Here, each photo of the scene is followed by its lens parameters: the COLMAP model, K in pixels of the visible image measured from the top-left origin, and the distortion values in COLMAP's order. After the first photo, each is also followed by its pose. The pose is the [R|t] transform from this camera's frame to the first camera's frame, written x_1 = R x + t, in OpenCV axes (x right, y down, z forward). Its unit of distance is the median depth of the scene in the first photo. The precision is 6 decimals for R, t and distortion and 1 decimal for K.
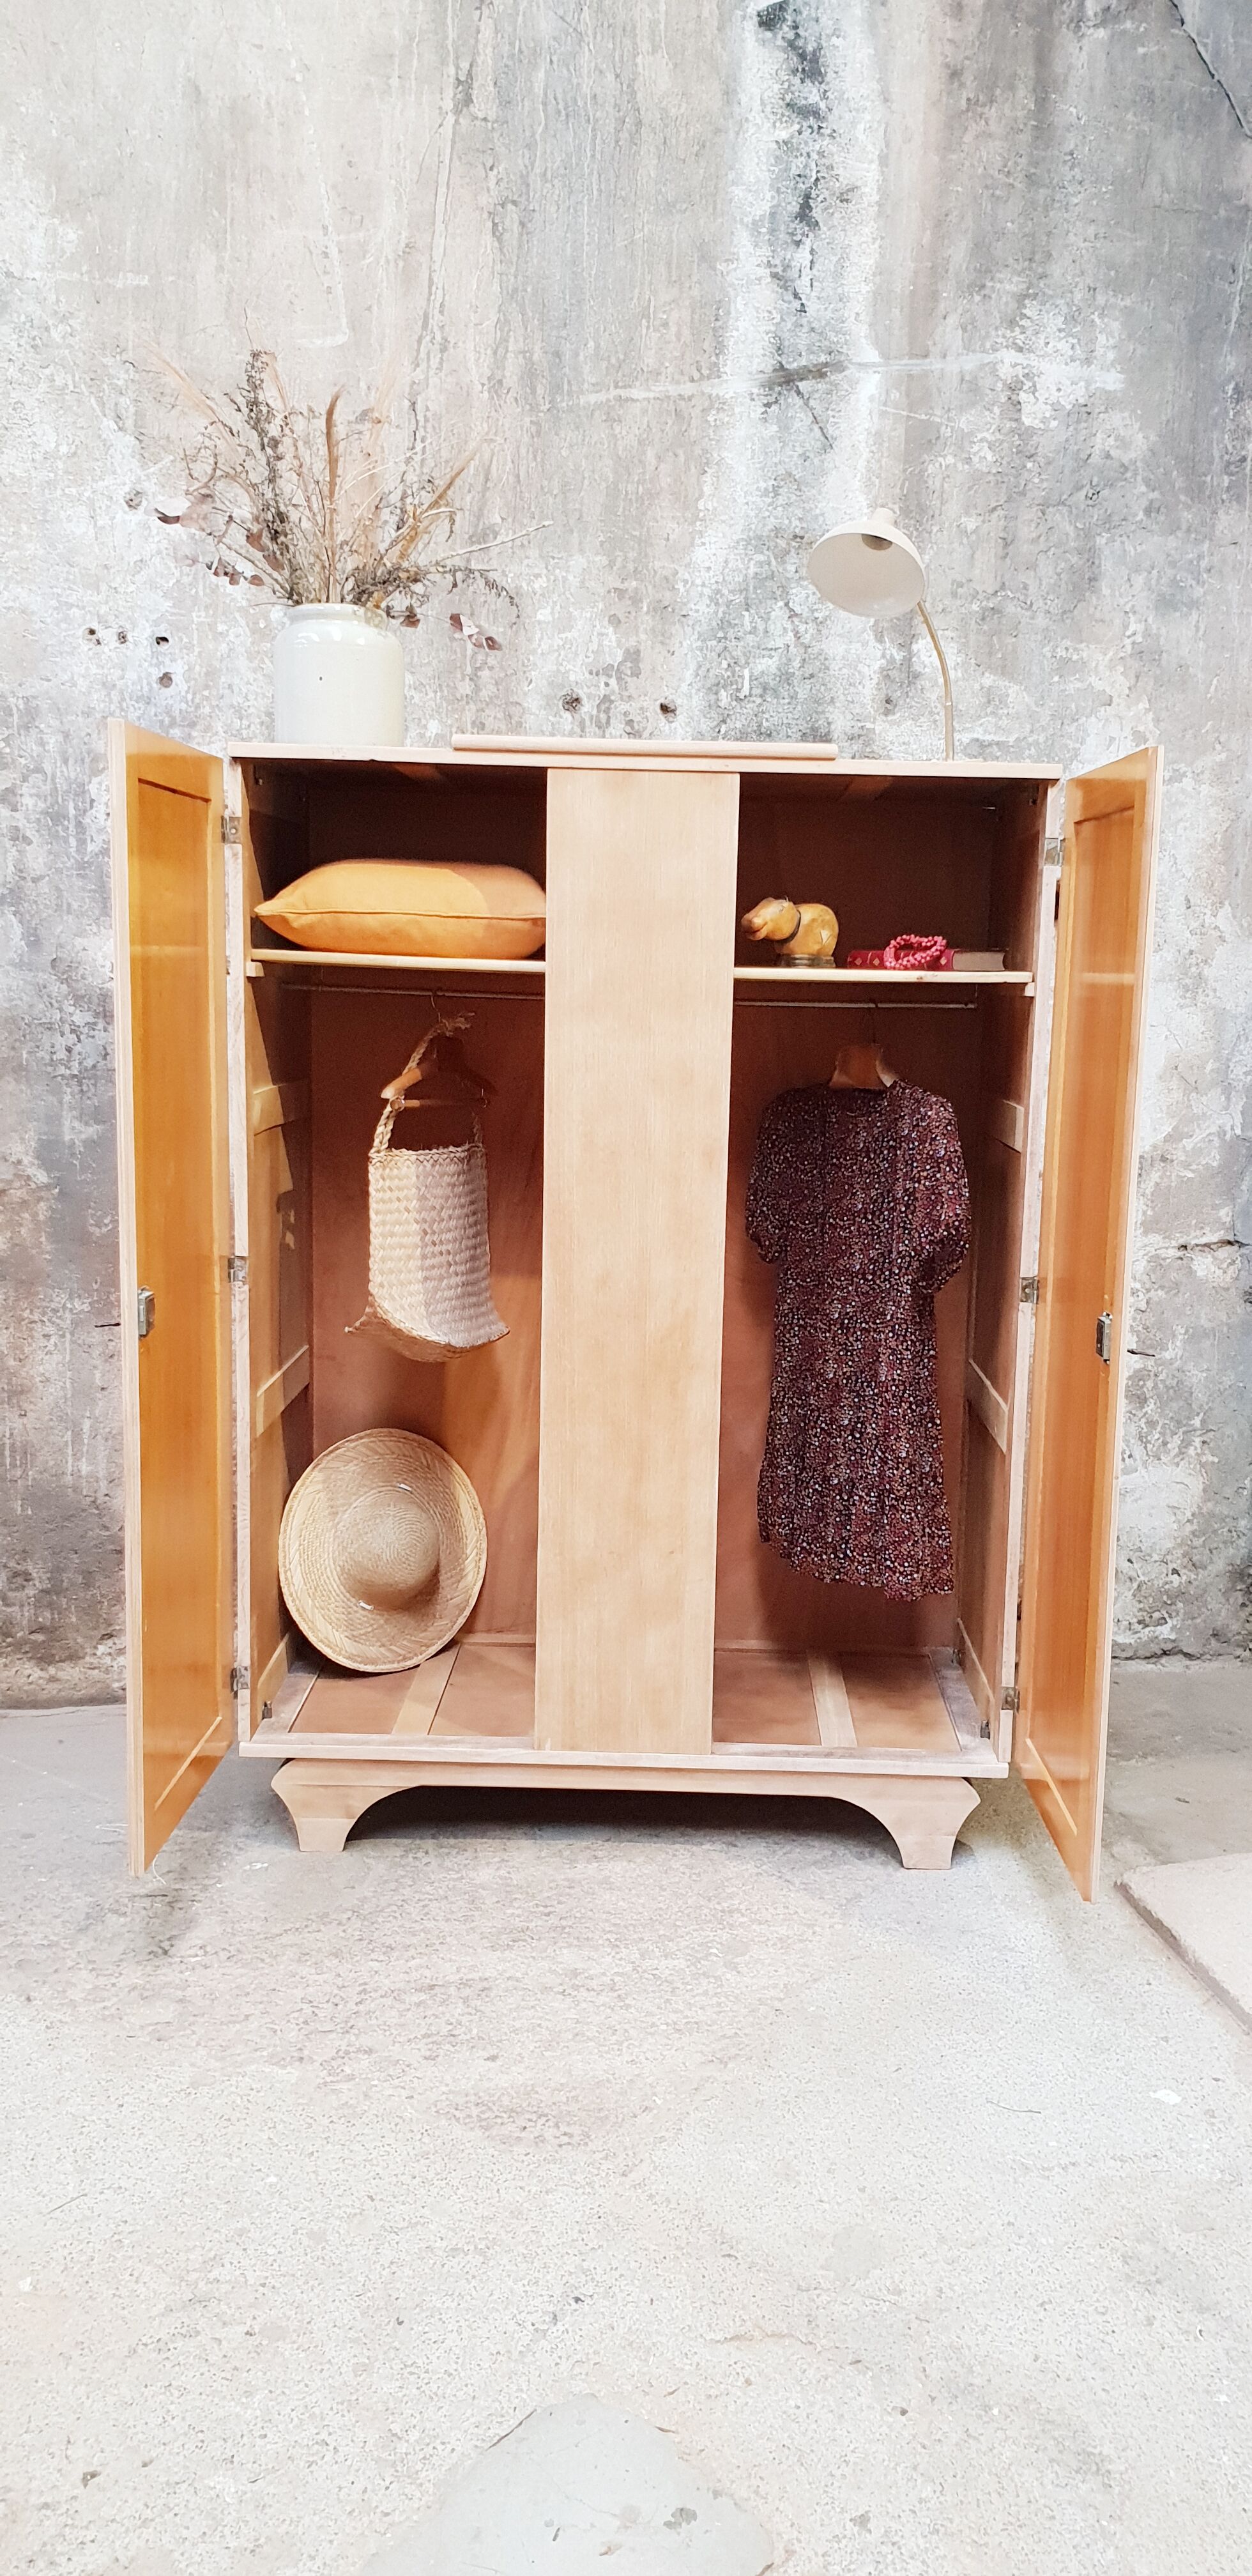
lens RADIAL K [[2012.6, 0, 671.5], [0, 2012.6, 1293.8], [0, 0, 1]] dist [-0.000260, 0.033378]
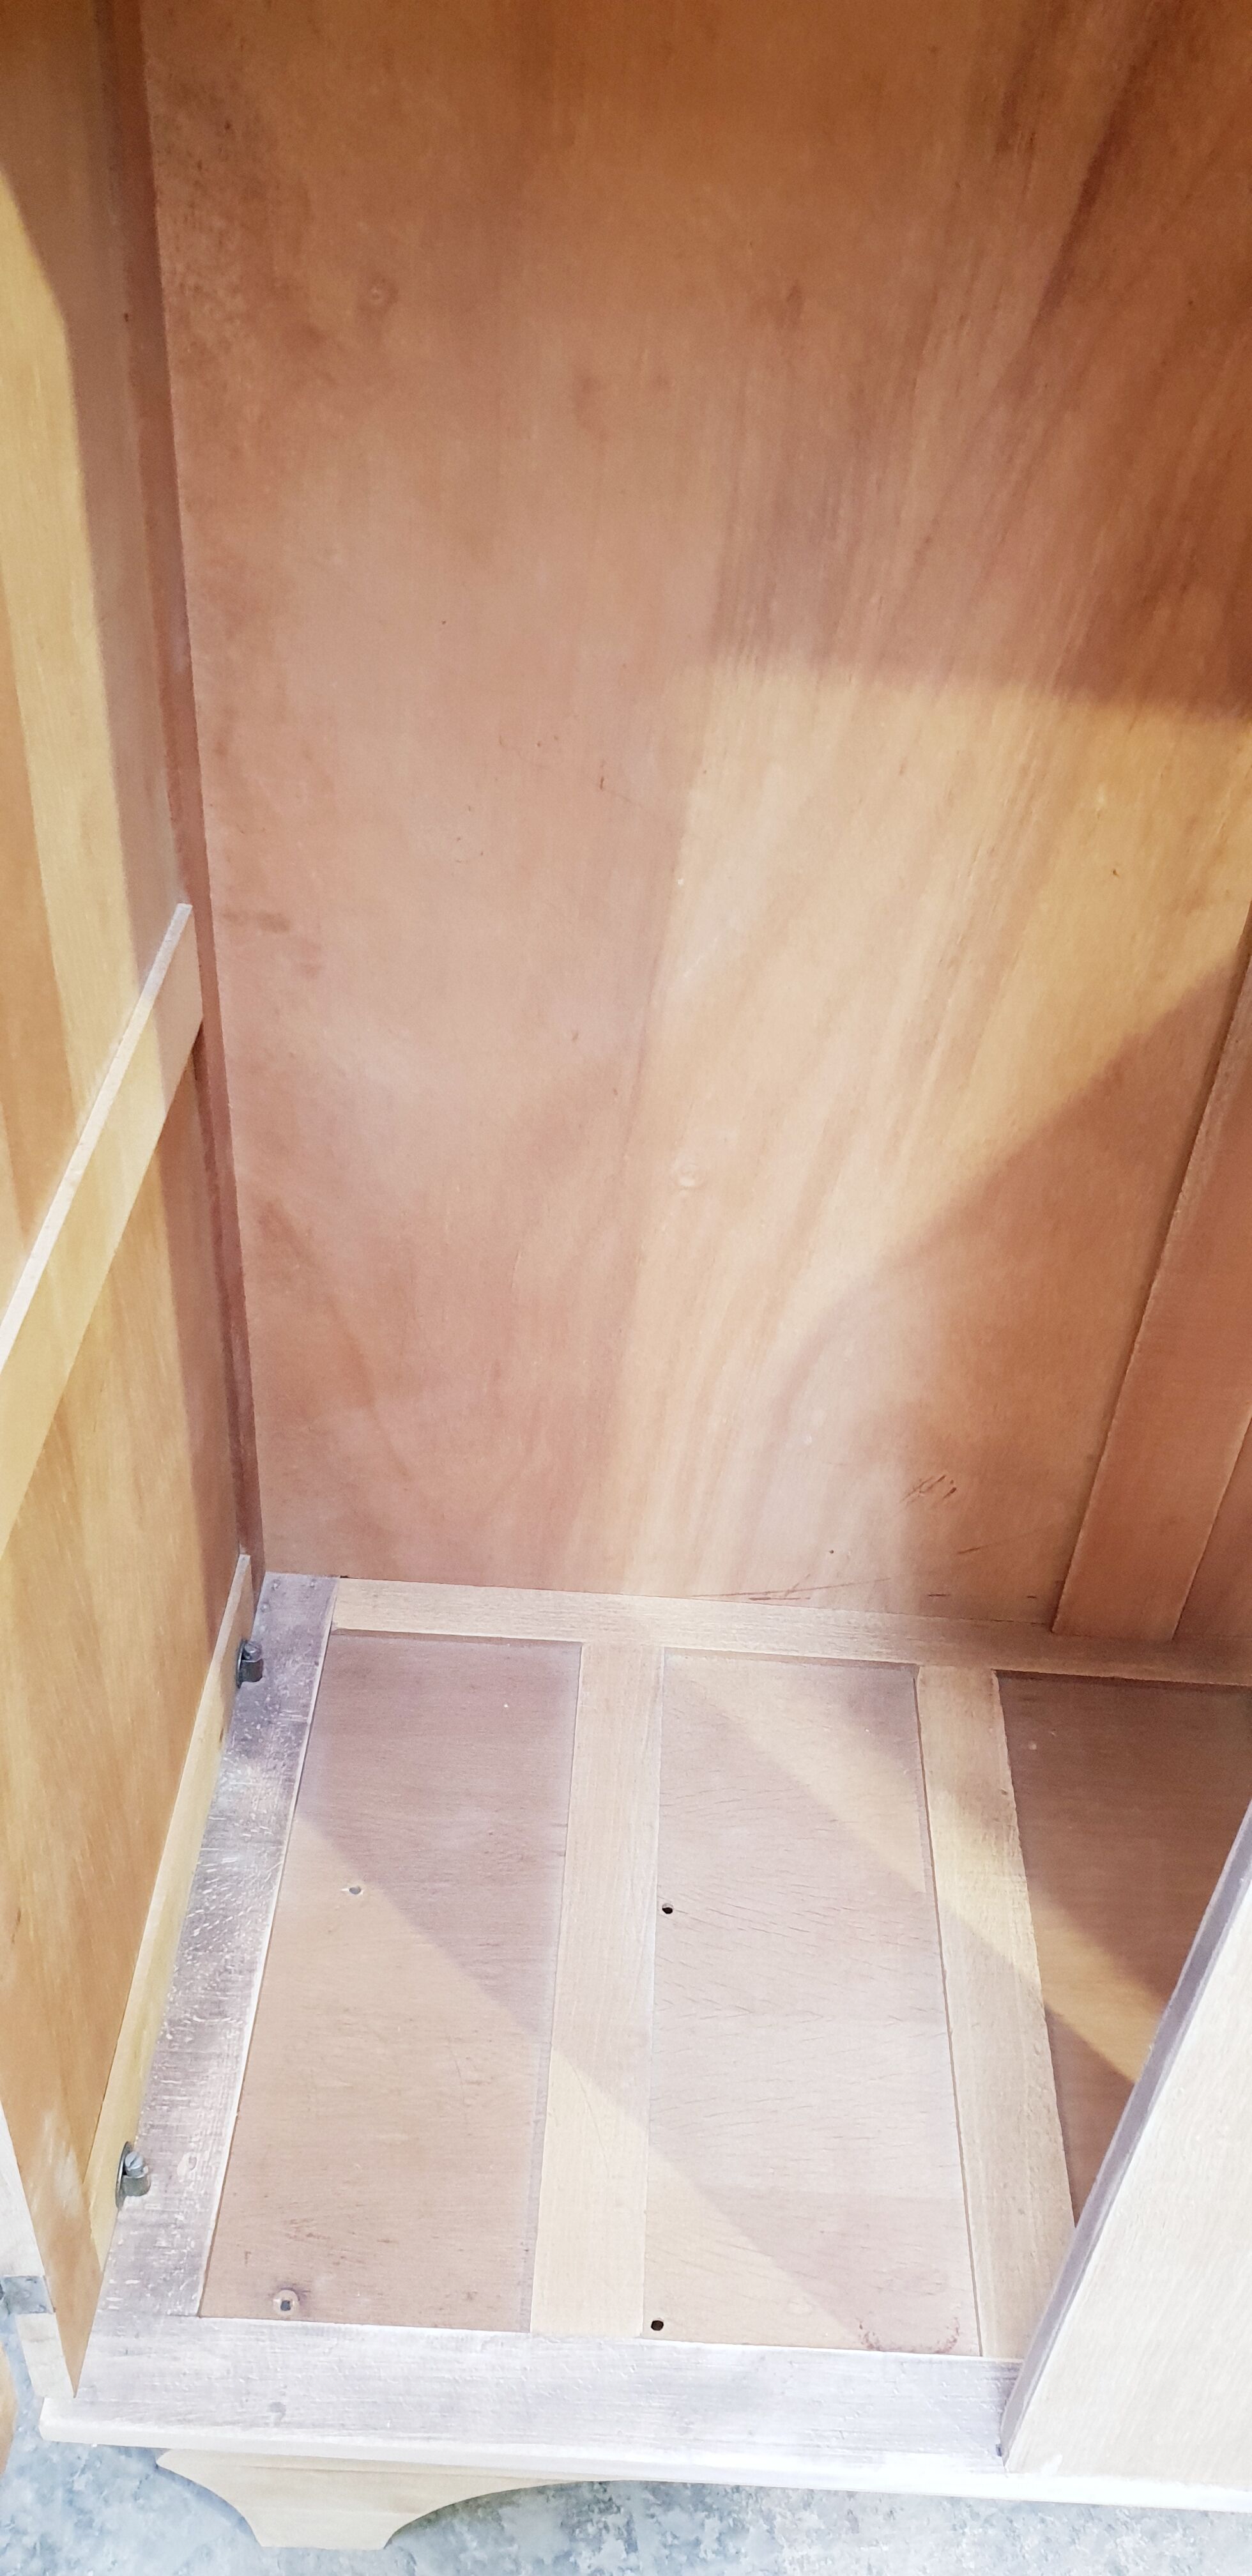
lens RADIAL K [[1991.3, 0, 664.6], [0, 1991.3, 1357.1], [0, 0, 1]] dist [-0.013103, 0.028301]
pose [[0.999561, 0.029122, 0.005497, -0.109889], [-0.028453, 0.891125, 0.452865, -0.046630], [0.008290, -0.452823, 0.891562, 0.701067]]
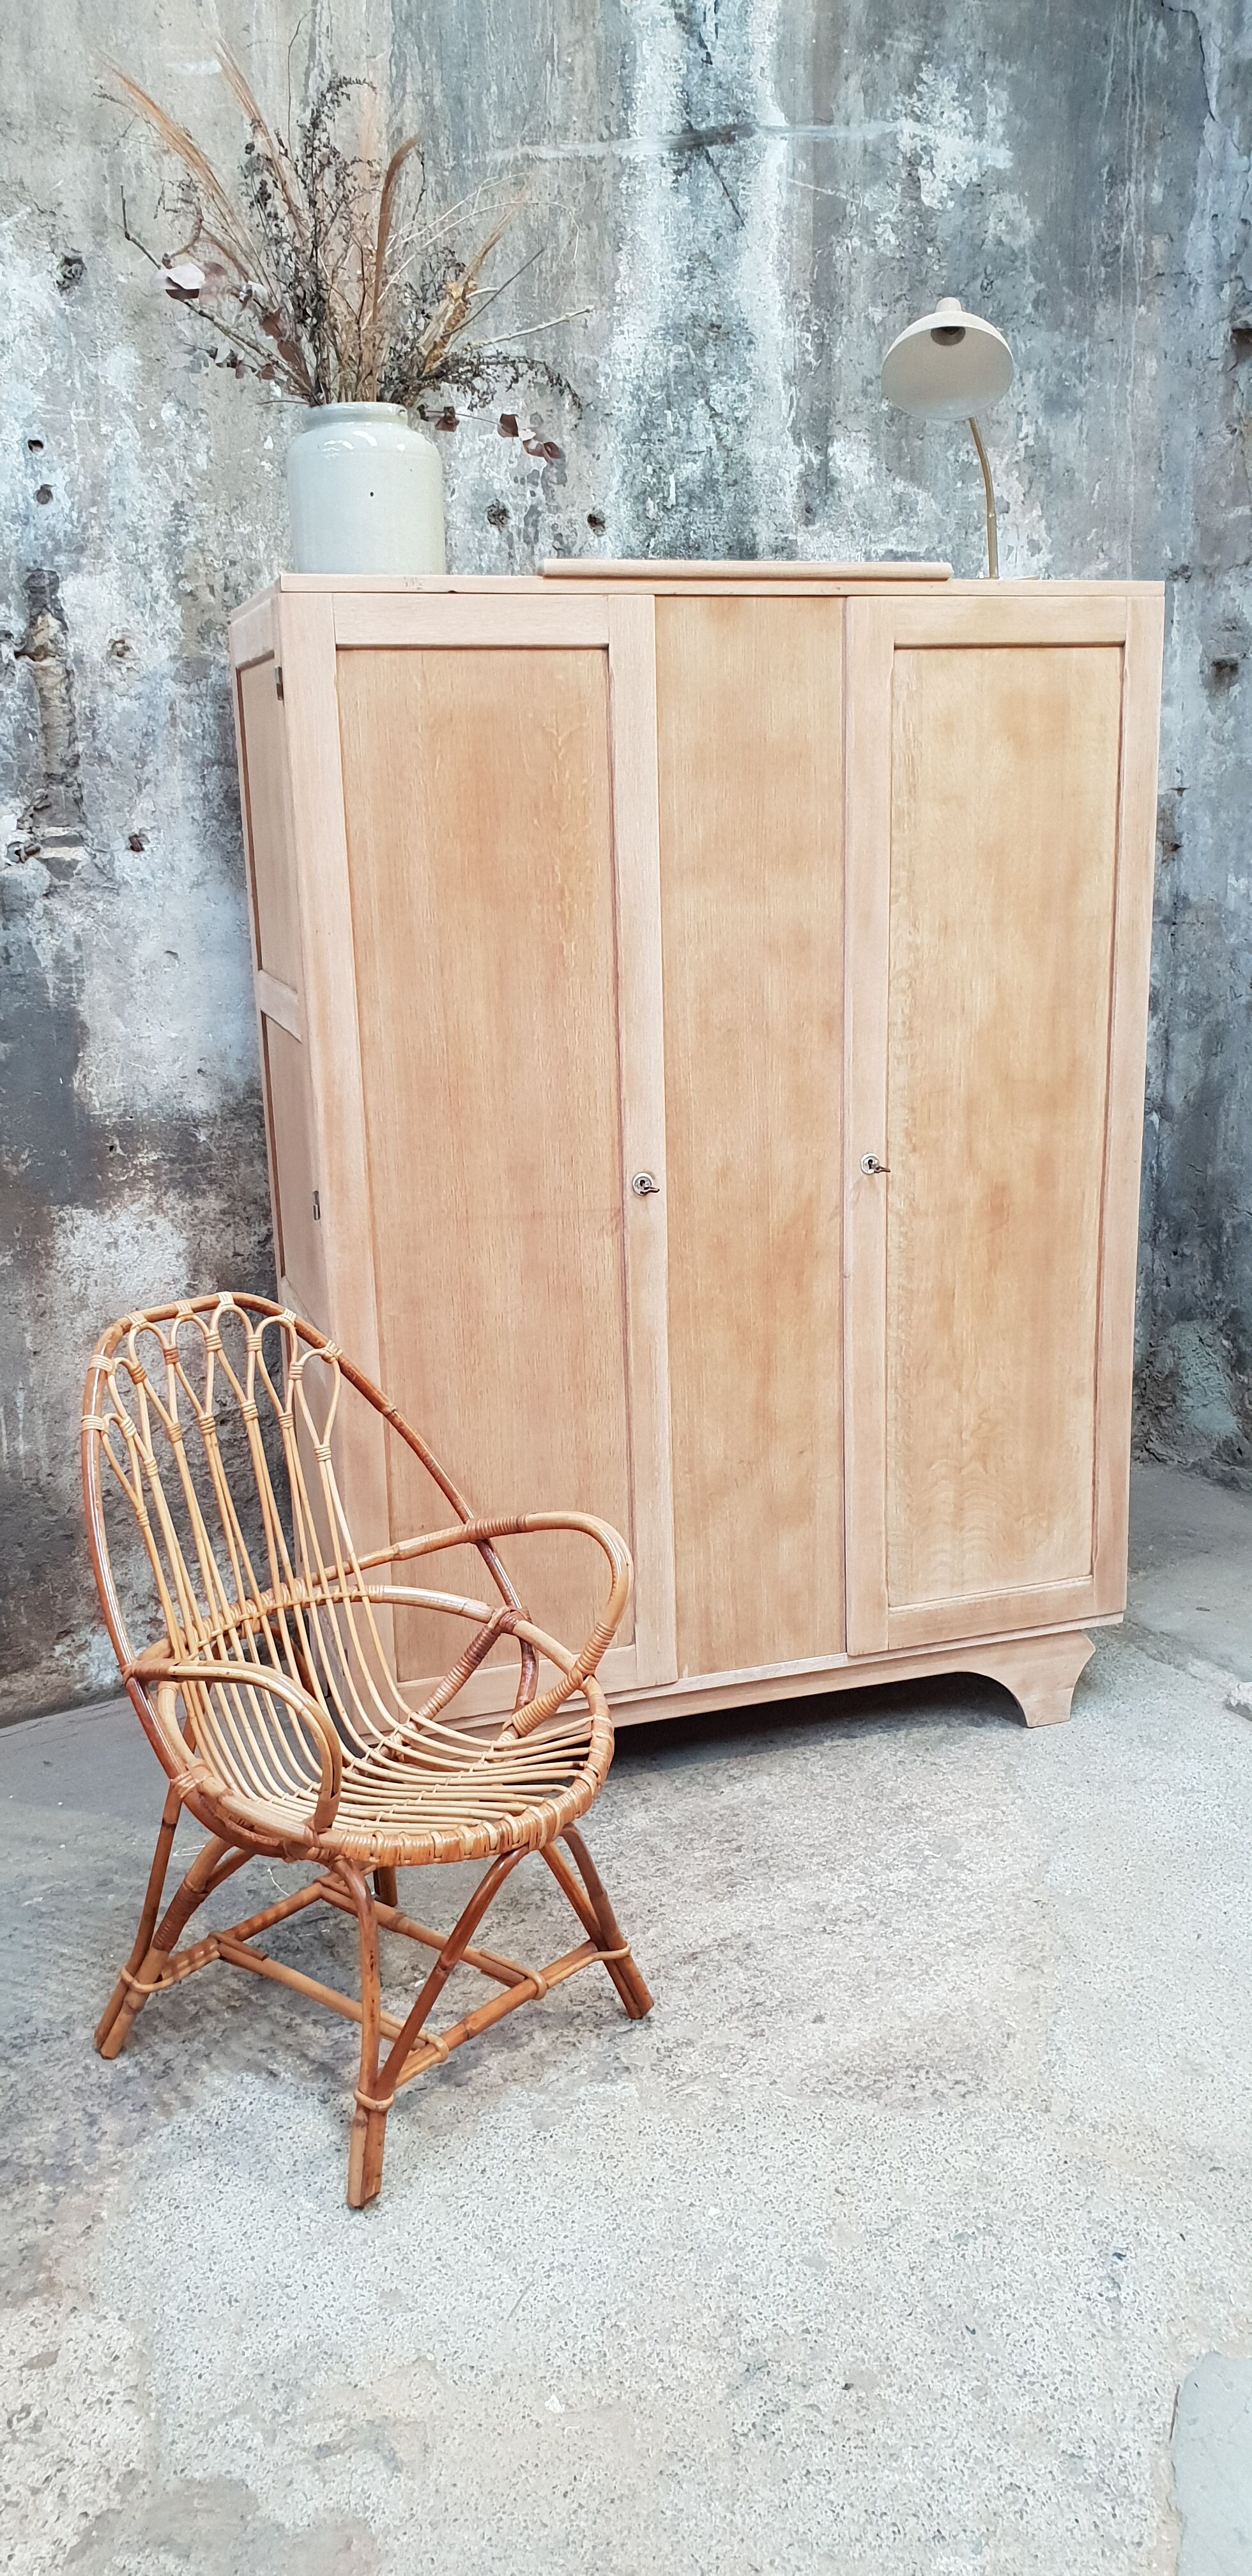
lens RADIAL K [[2012.6, 0, 650.6], [0, 2012.6, 1286.4], [0, 0, 1]] dist [-0.000260, 0.033378]
pose [[0.948251, -0.122555, 0.292918, -0.287065], [0.096387, 0.990082, 0.102213, -0.043347], [-0.302539, -0.068690, 0.950659, 0.116918]]
